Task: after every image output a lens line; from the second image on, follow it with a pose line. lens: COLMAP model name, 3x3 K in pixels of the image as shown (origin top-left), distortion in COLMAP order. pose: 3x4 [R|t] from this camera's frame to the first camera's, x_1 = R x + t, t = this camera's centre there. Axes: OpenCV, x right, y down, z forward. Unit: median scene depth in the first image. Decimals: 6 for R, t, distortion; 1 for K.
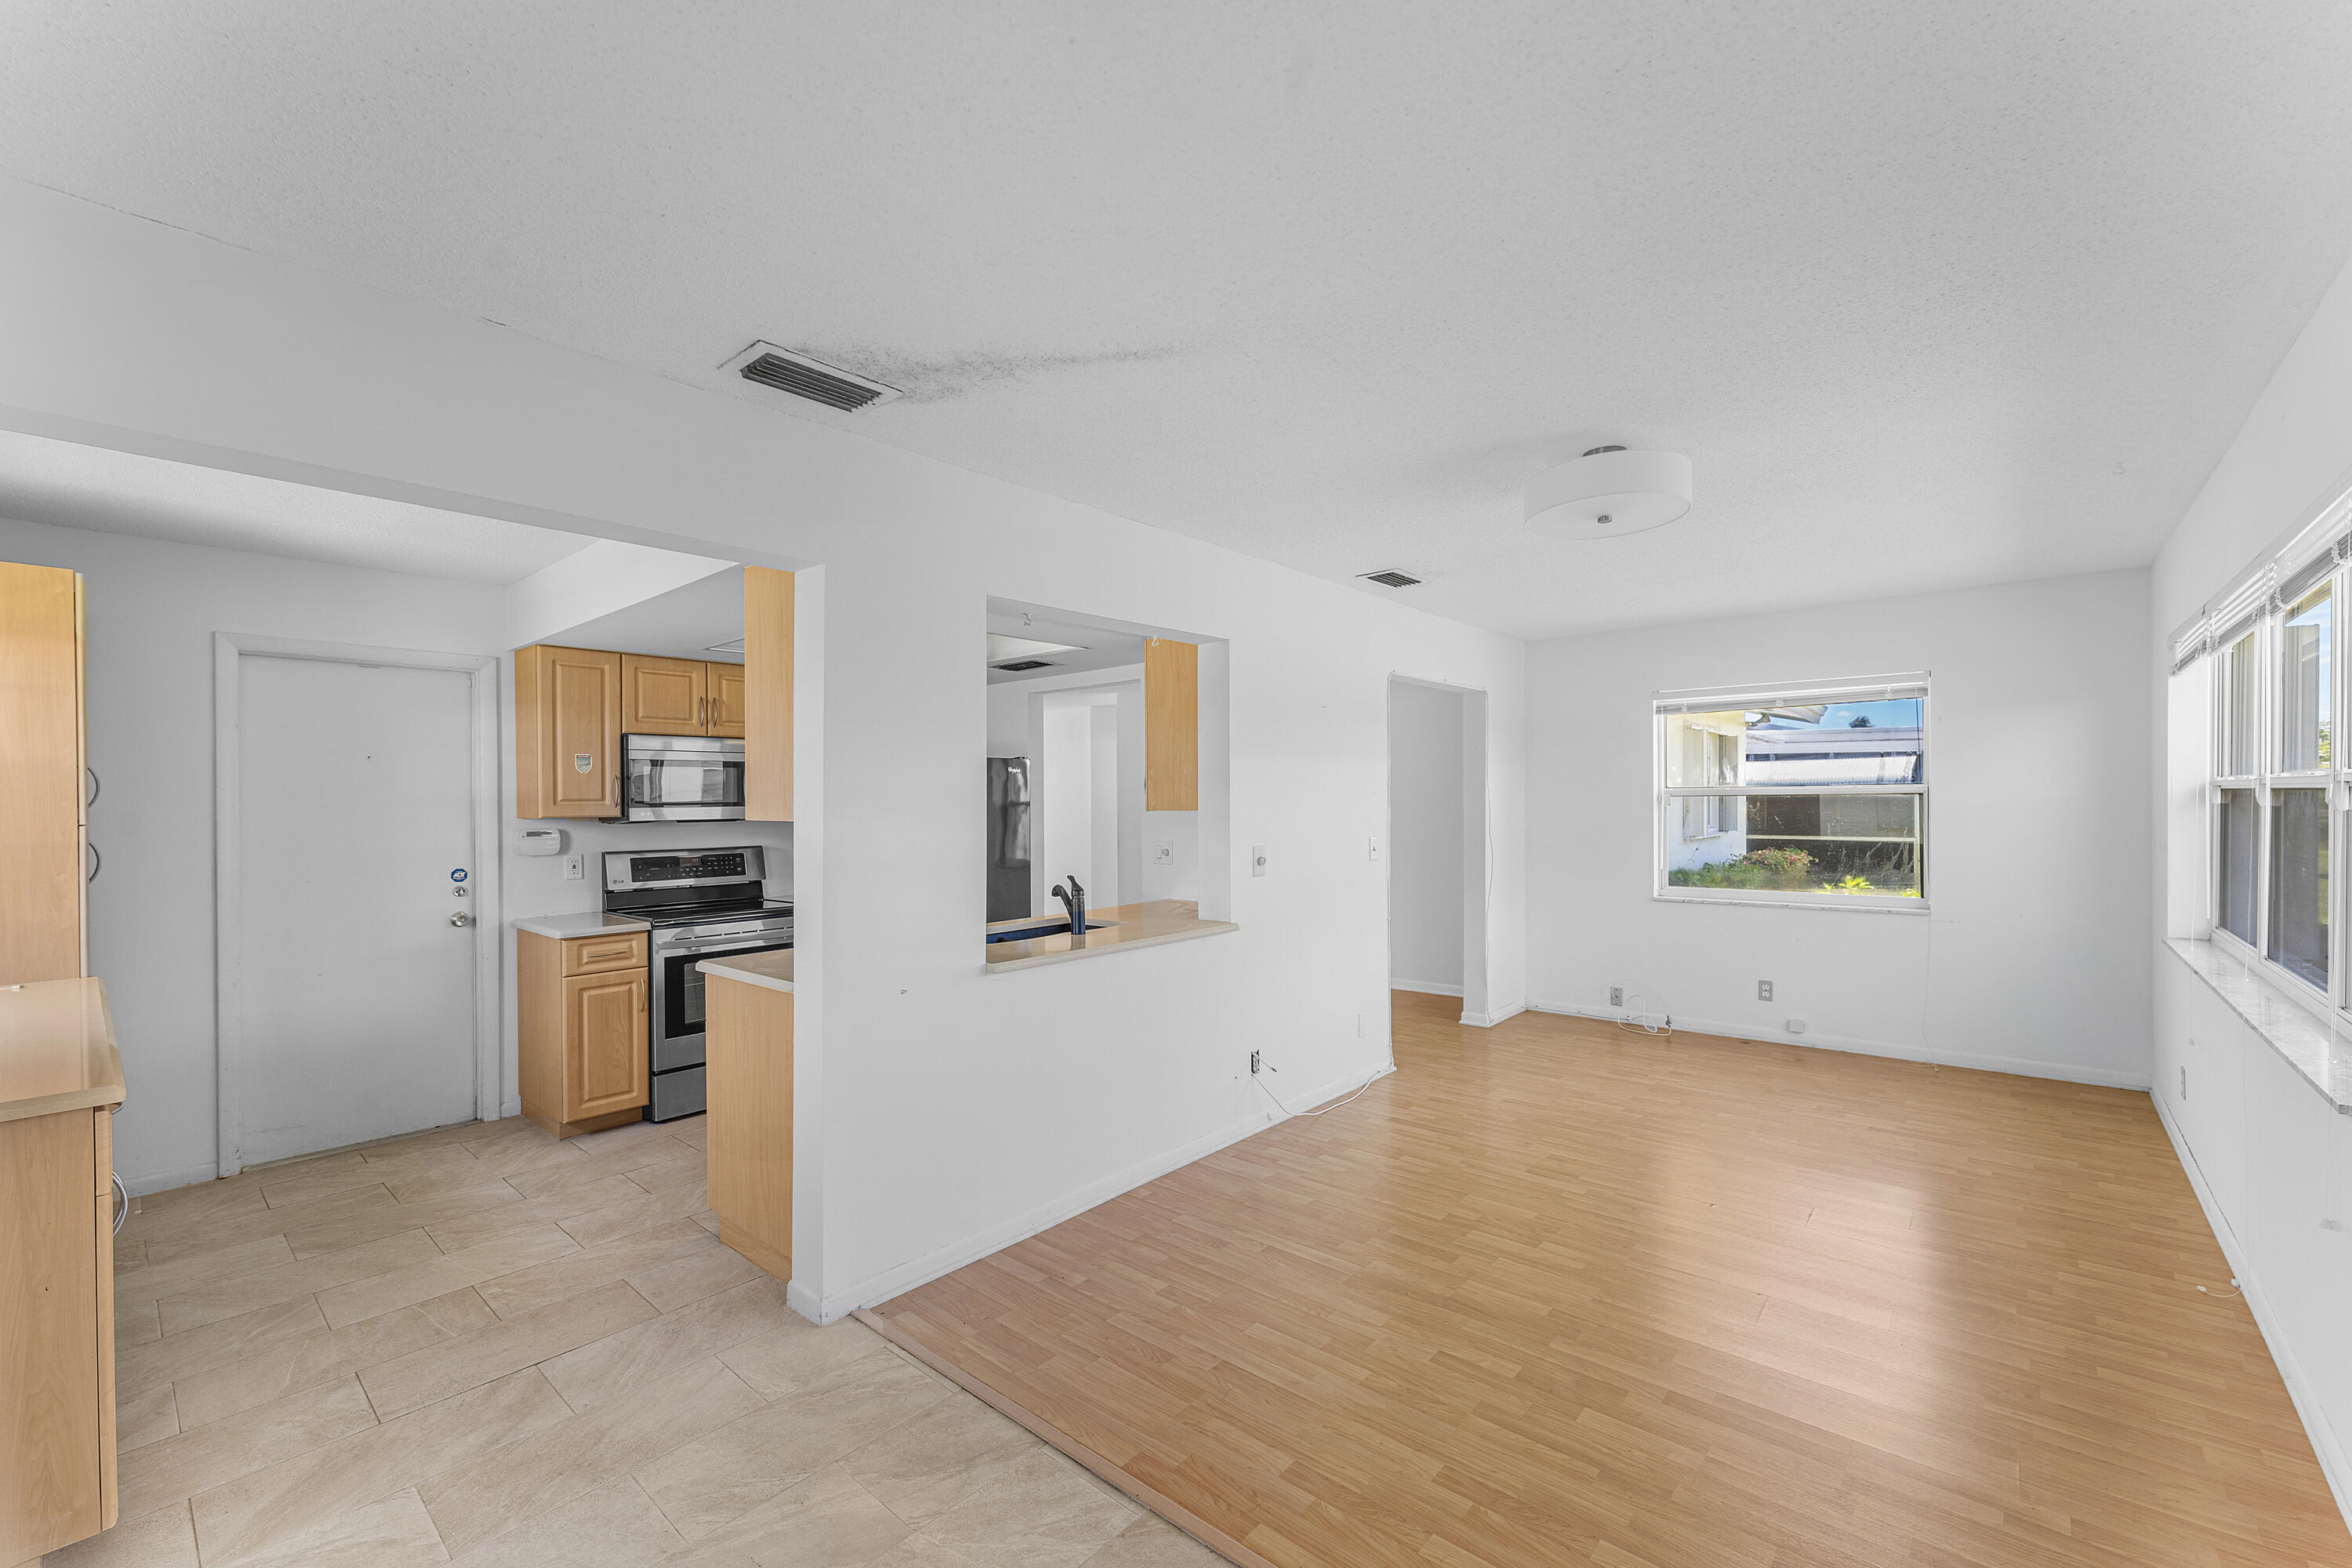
lens RADIAL K [[958.2, 0, 1193.4], [0, 958.2, 791.7], [0, 0, 1]] dist [0.005266, 0.000083]
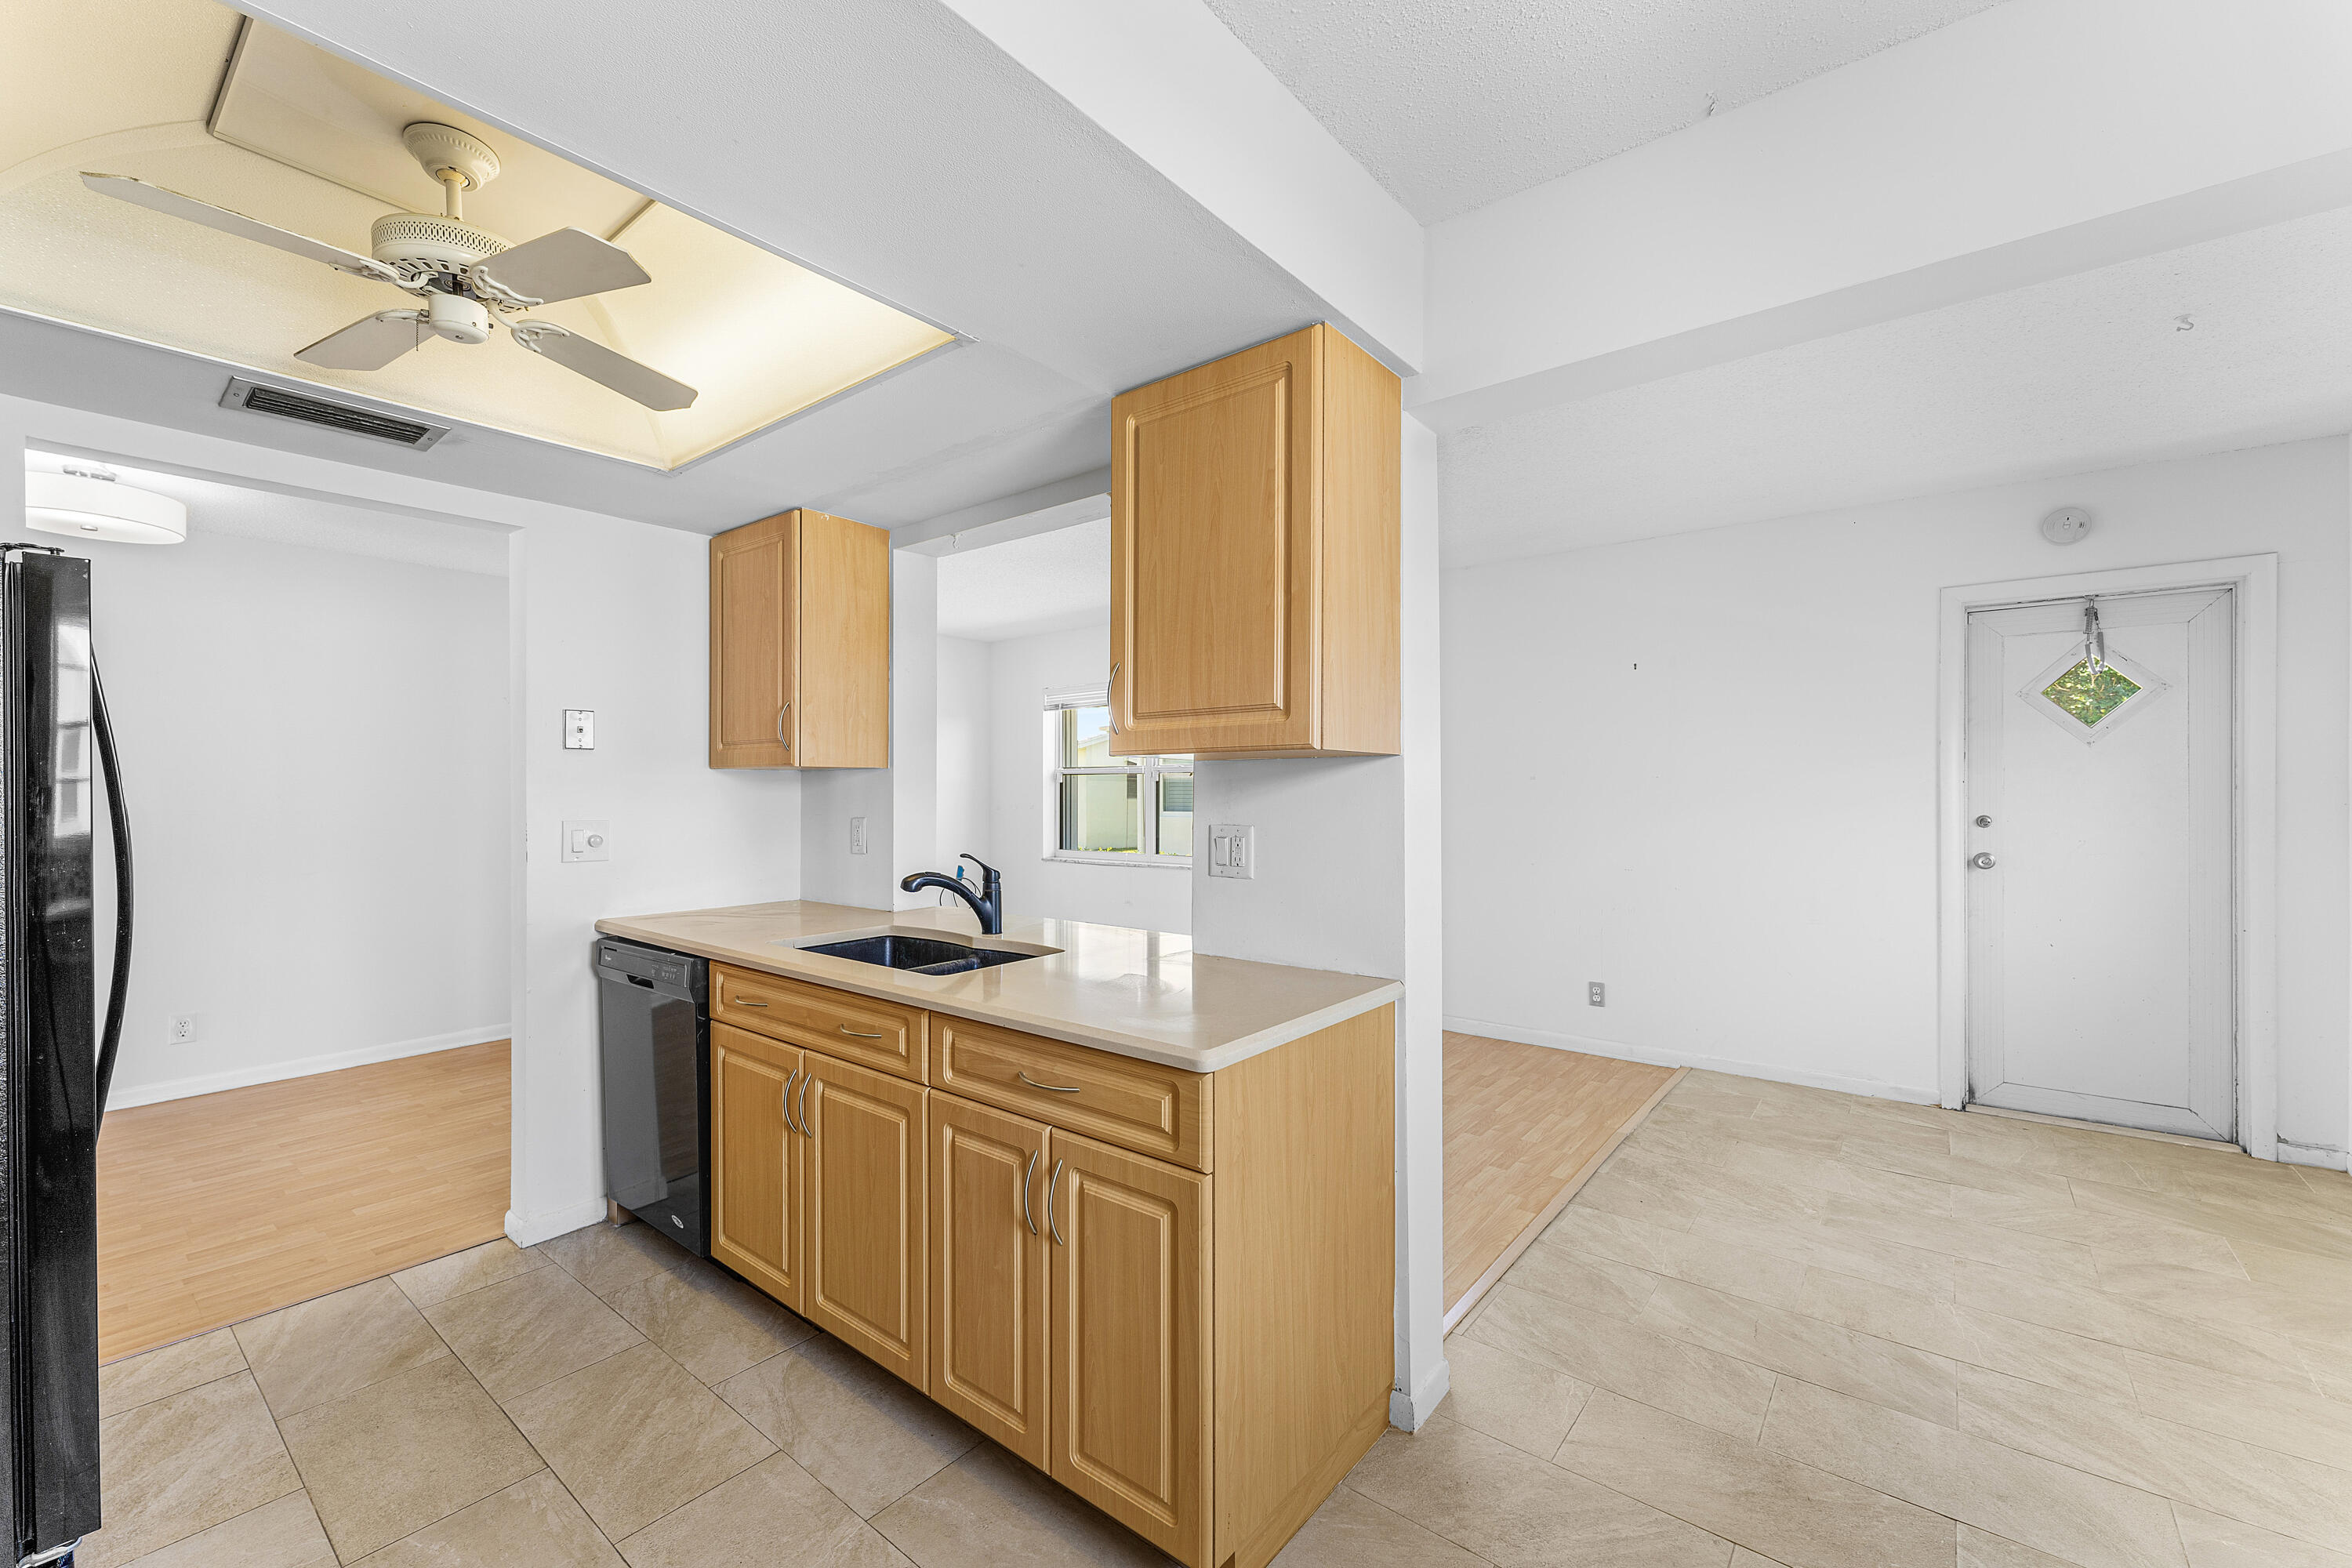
lens RADIAL K [[948.5, 0, 1178.9], [0, 948.5, 788.8], [0, 0, 1]] dist [0.003131, 0.000188]
pose [[-0.029262, 0.012078, 0.999499, -0.741910], [-0.005074, 0.999912, -0.012231, 0.043565], [-0.999559, -0.005430, -0.029198, 0.788282]]
